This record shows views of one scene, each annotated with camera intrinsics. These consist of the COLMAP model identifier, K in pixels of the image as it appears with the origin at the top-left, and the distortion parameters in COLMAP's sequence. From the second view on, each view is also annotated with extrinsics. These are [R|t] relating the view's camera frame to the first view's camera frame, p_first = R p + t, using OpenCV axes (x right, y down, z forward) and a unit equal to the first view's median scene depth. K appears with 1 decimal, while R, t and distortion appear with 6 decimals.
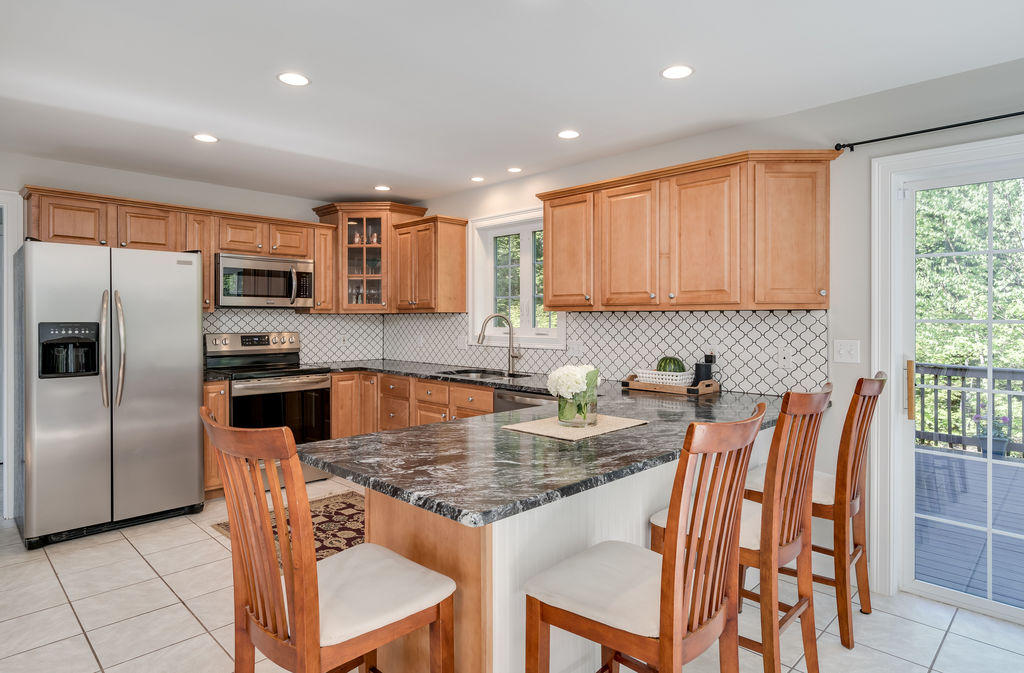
lens RADIAL K [[577.6, 0, 512.0], [0, 577.6, 320.2], [0, 0, 1]] dist [0.000750, -0.001694]
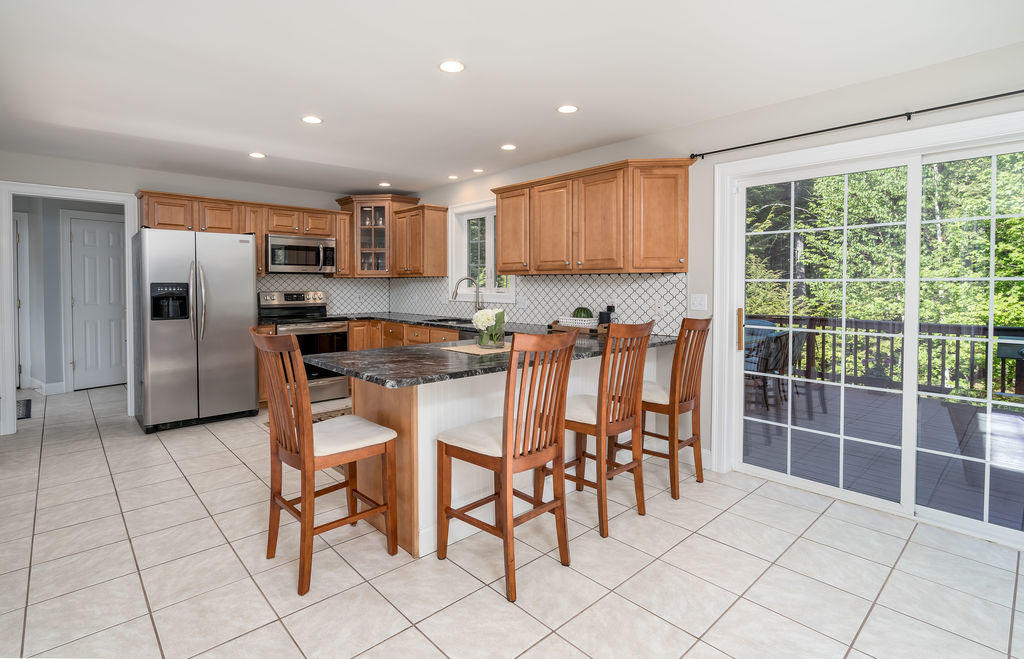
lens RADIAL K [[490.2, 0, 481.8], [0, 490.2, 294.3], [0, 0, 1]] dist [-0.014357, 0.000245]
pose [[0.997642, 0.000272, -0.068632, 0.092040], [0.001011, 0.999825, 0.018662, 0.008223], [0.068625, -0.018687, 0.997467, -0.149973]]
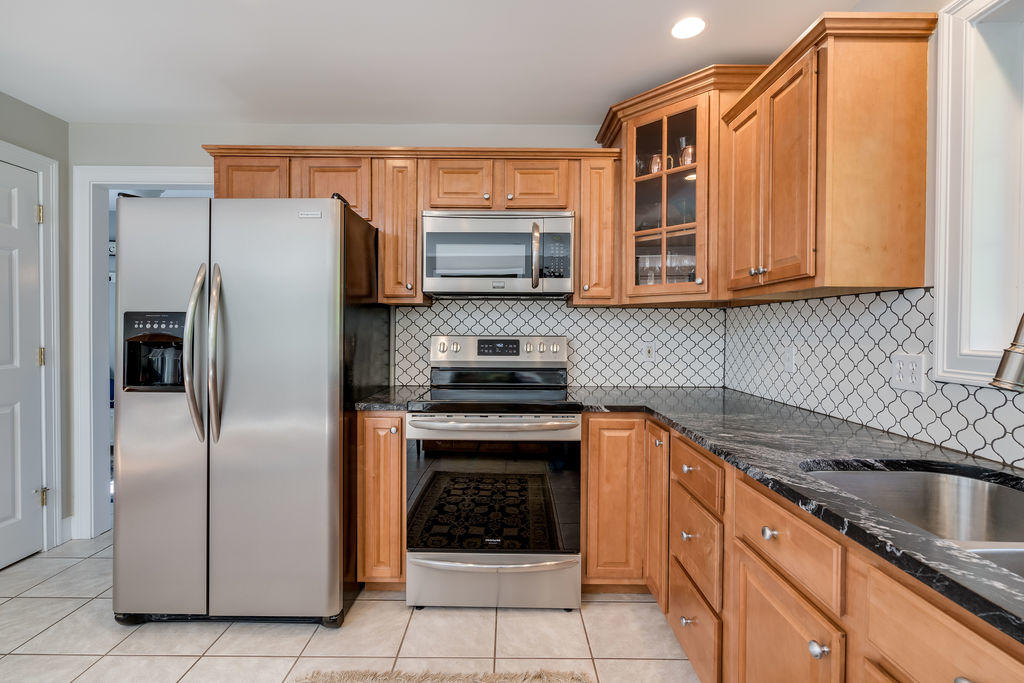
lens RADIAL K [[465.8, 0, 507.2], [0, 465.8, 334.1], [0, 0, 1]] dist [-0.001552, 0.000063]
pose [[0.703607, 0.012498, -0.710479, -0.066382], [-0.008030, 0.999921, 0.009637, 0.017086], [0.710544, -0.001076, 0.703652, 0.725638]]
